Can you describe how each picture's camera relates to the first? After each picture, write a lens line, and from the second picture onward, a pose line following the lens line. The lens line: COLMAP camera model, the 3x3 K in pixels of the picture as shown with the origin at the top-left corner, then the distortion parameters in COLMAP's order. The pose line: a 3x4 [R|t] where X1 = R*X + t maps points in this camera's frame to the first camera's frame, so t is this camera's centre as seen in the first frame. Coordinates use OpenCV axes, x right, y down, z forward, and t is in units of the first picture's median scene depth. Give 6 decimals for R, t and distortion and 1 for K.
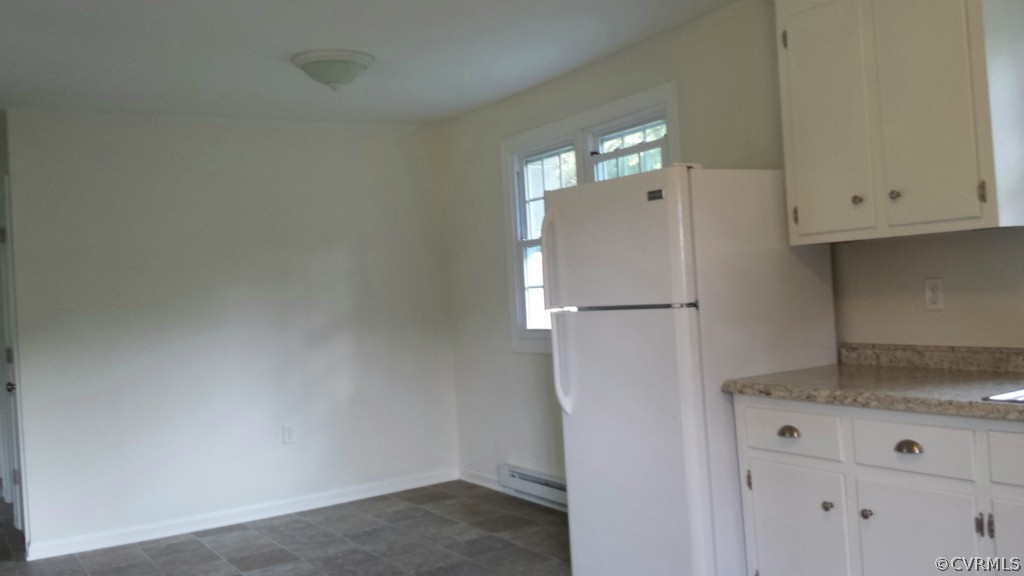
lens RADIAL K [[947.5, 0, 512.0], [0, 947.5, 288.0], [0, 0, 1]] dist [0.143804, -0.314685]
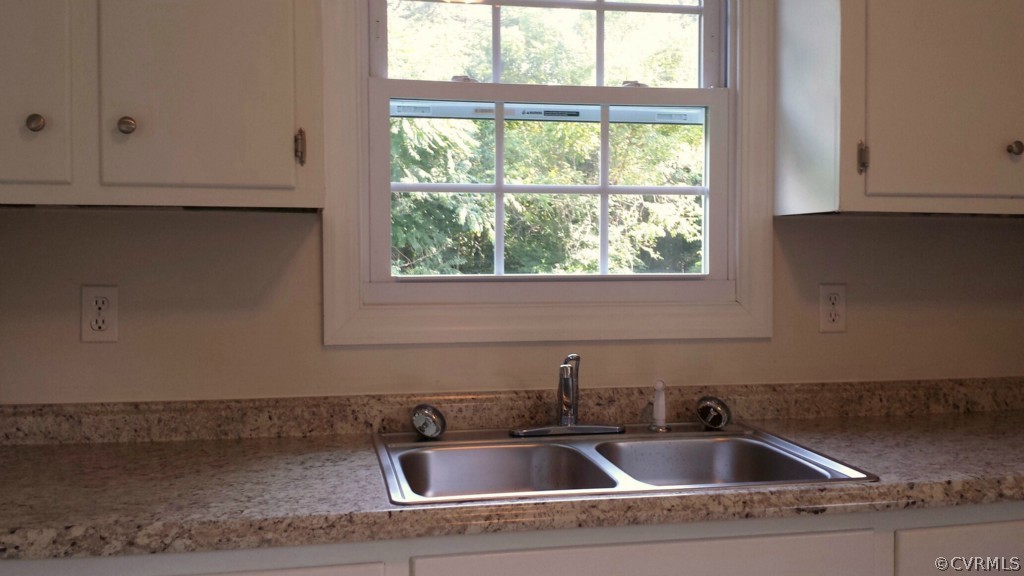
lens RADIAL K [[965.2, 0, 512.0], [0, 965.2, 288.0], [0, 0, 1]] dist [0.135265, -0.357049]
pose [[0.326668, 0.029505, 0.944678, -0.031077], [-0.022682, 0.999469, -0.023373, -0.000518], [-0.944867, -0.013792, 0.327164, 0.573313]]
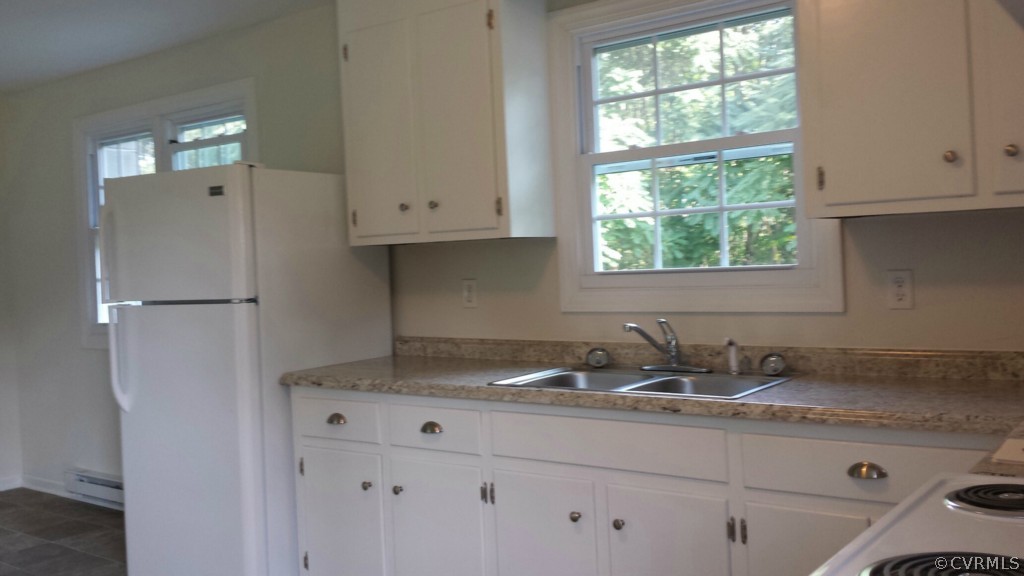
lens RADIAL K [[965.2, 0, 512.0], [0, 965.2, 288.0], [0, 0, 1]] dist [0.135265, -0.357049]
pose [[0.927361, 0.017695, 0.373748, 0.057055], [-0.020288, 0.999790, 0.003004, -0.004381], [-0.373617, -0.010368, 0.927525, -0.078092]]
